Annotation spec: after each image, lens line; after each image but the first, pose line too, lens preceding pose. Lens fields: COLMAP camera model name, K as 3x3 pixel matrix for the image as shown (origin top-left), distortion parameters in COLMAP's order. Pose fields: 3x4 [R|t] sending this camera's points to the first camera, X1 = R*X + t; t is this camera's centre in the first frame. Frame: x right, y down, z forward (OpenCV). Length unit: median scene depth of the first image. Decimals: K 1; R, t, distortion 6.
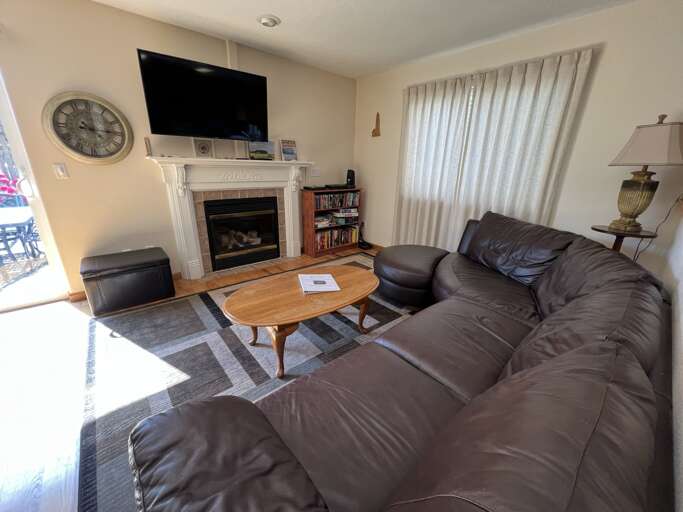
lens RADIAL K [[273.9, 0, 342.7], [0, 273.9, 256.4], [0, 0, 1]] dist [-0.001433, -0.000163]
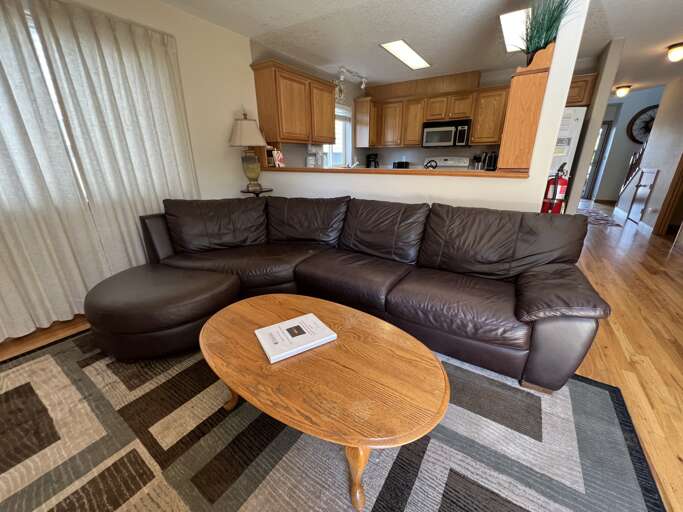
lens RADIAL K [[273.9, 0, 342.7], [0, 273.9, 256.4], [0, 0, 1]] dist [-0.001433, -0.000163]
pose [[-0.275384, -0.348102, 0.896096, -0.445160], [0.300262, 0.854358, 0.424163, -0.206087], [-0.913239, 0.385872, -0.130755, 0.662568]]
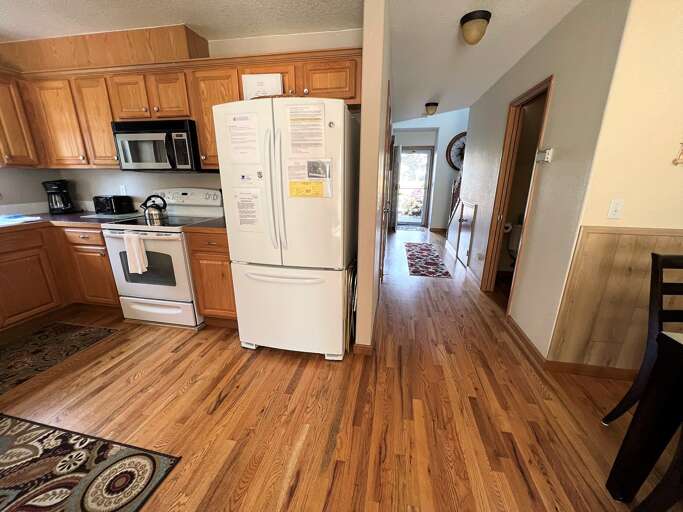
lens RADIAL K [[273.9, 0, 342.7], [0, 273.9, 256.4], [0, 0, 1]] dist [-0.001433, -0.000163]
pose [[-0.618798, -0.249338, 0.744929, 0.050859], [0.223350, 0.853309, 0.471146, 0.071176], [-0.753130, 0.457924, -0.472336, -0.289837]]
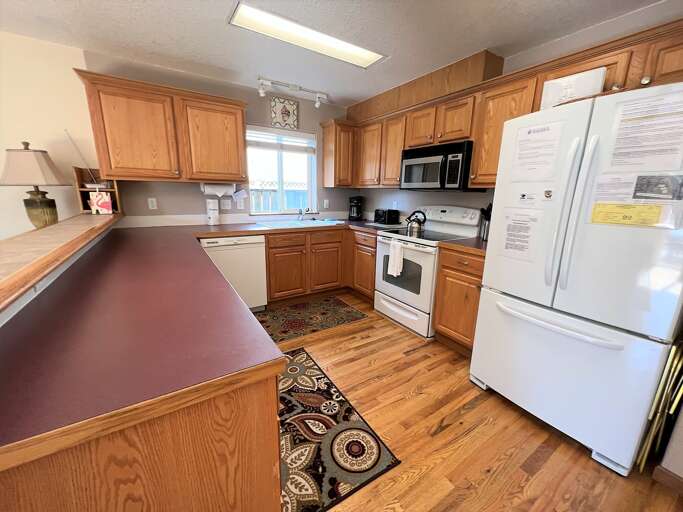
lens RADIAL K [[273.9, 0, 342.7], [0, 273.9, 256.4], [0, 0, 1]] dist [-0.001433, -0.000163]
pose [[0.140361, -0.247420, 0.958688, 0.099810], [0.293241, 0.935219, 0.198429, 0.058191], [-0.945679, 0.253275, 0.203822, -0.236508]]
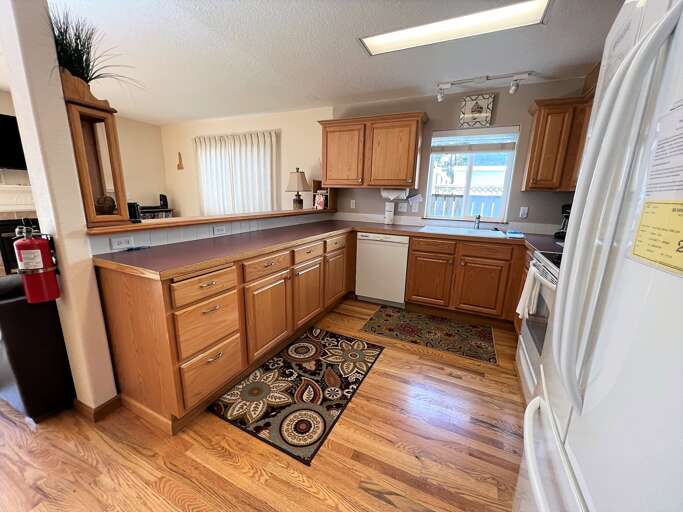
lens RADIAL K [[273.9, 0, 342.7], [0, 273.9, 256.4], [0, 0, 1]] dist [-0.001433, -0.000163]
pose [[0.915137, -0.089759, 0.393025, 0.398638], [0.123293, 0.990502, -0.060871, 0.210885], [-0.383828, 0.104162, 0.917511, -0.643723]]
